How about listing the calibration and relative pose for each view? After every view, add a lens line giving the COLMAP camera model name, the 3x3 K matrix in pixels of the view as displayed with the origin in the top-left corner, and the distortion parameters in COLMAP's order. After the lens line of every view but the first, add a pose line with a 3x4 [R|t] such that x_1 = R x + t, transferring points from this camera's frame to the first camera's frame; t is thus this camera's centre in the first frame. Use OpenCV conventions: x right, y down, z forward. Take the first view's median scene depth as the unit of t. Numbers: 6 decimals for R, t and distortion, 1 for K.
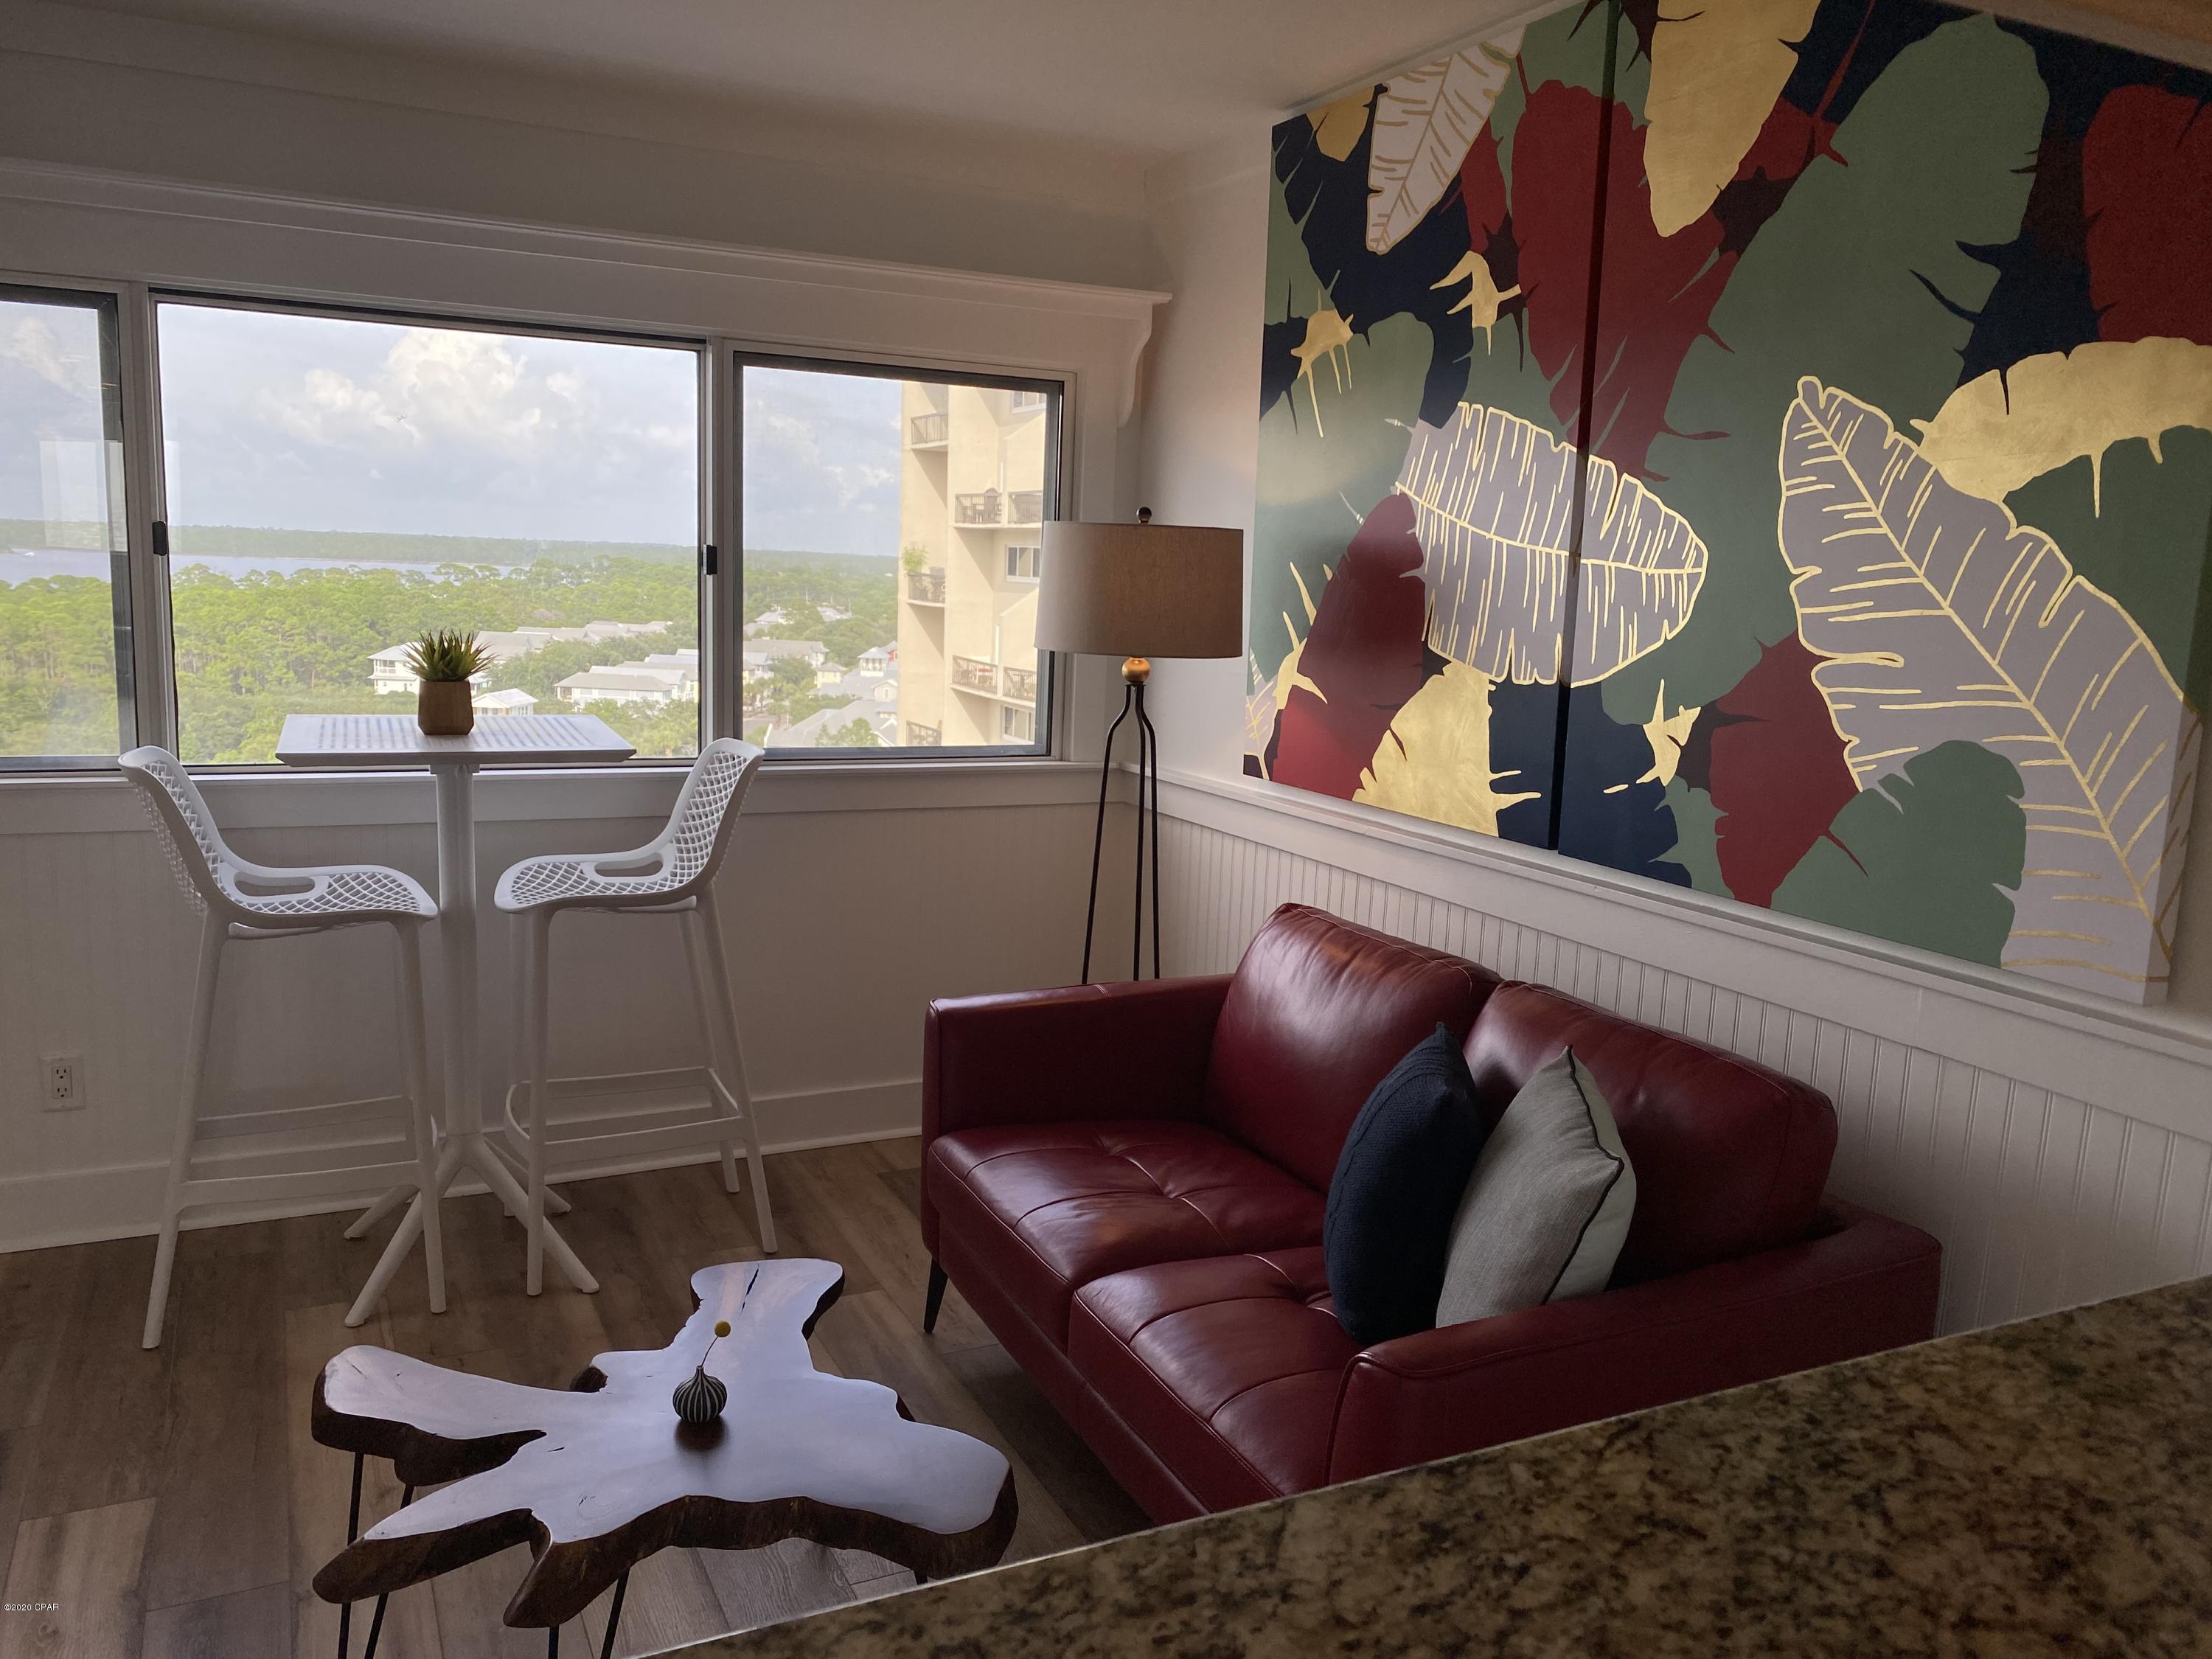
lens RADIAL K [[1674.0, 0, 1115.7], [0, 1674.0, 841.5], [0, 0, 1]] dist [-0.005247, -0.012876]
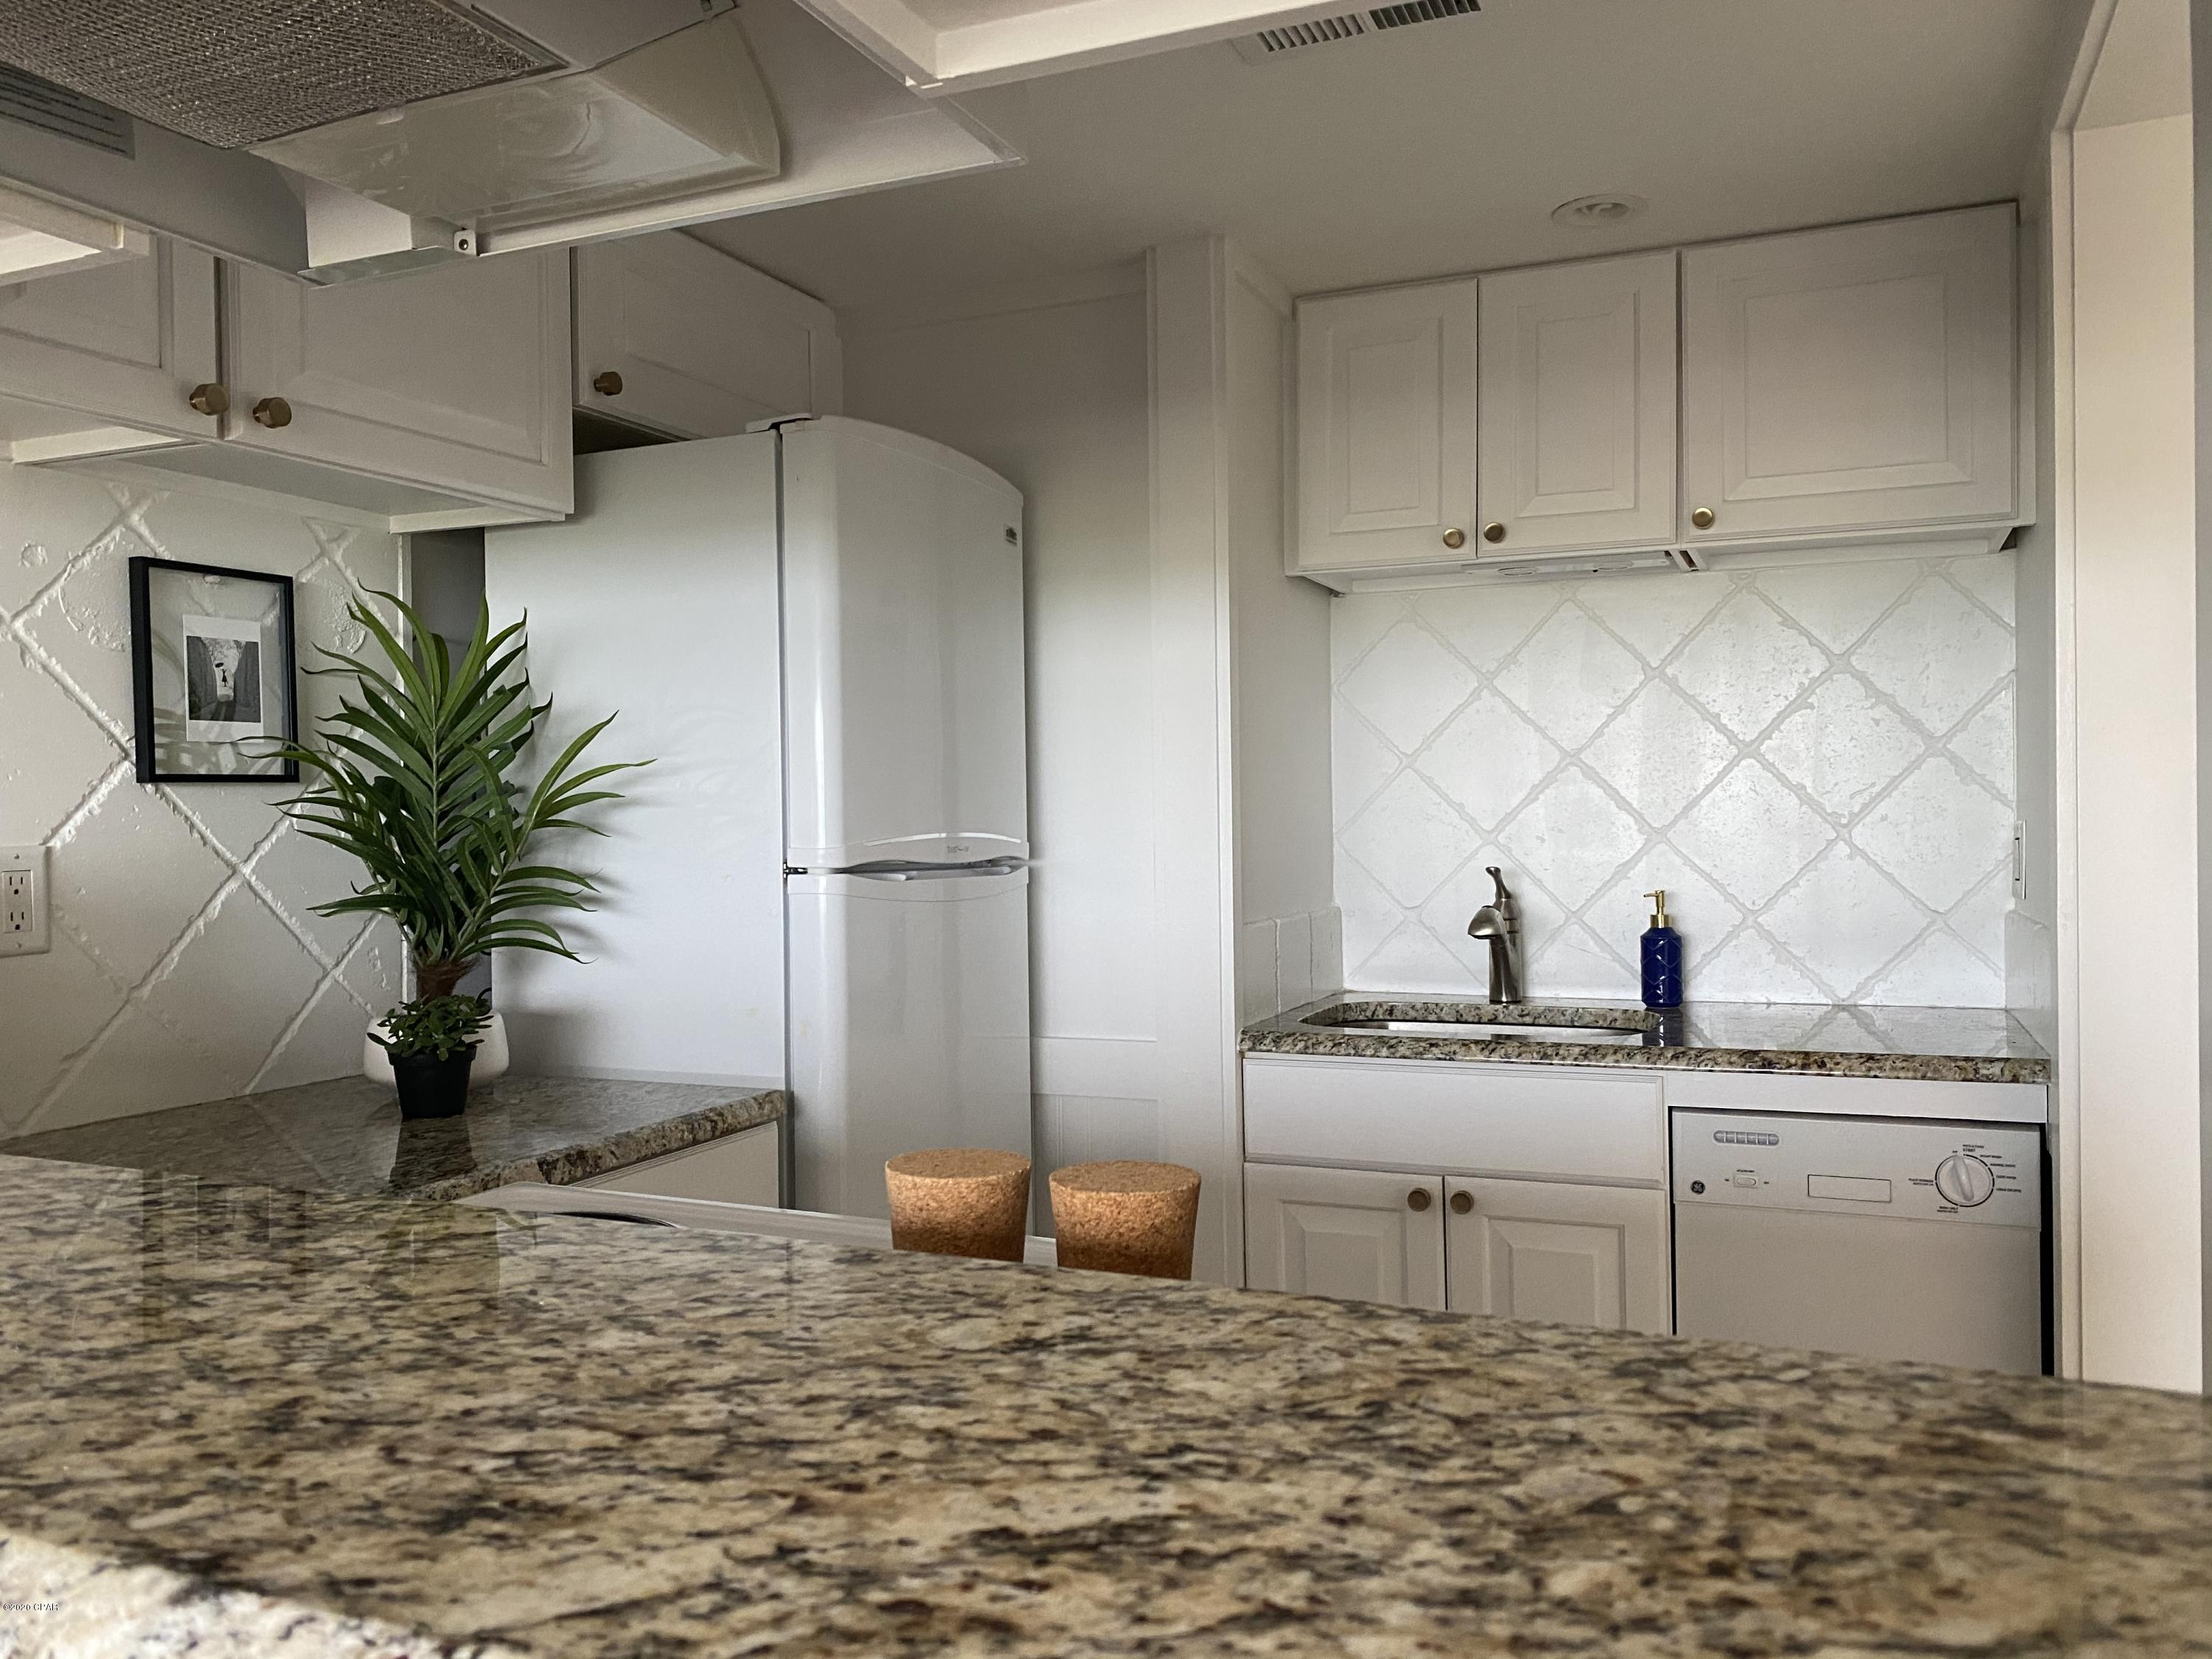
lens RADIAL K [[1674.0, 0, 1112.2], [0, 1674.0, 827.5], [0, 0, 1]] dist [-0.005247, -0.012876]
pose [[-0.639758, -0.051814, 0.766828, -0.379804], [0.107961, 0.981774, 0.156409, 0.126652], [-0.760956, 0.182852, -0.622504, 1.182658]]
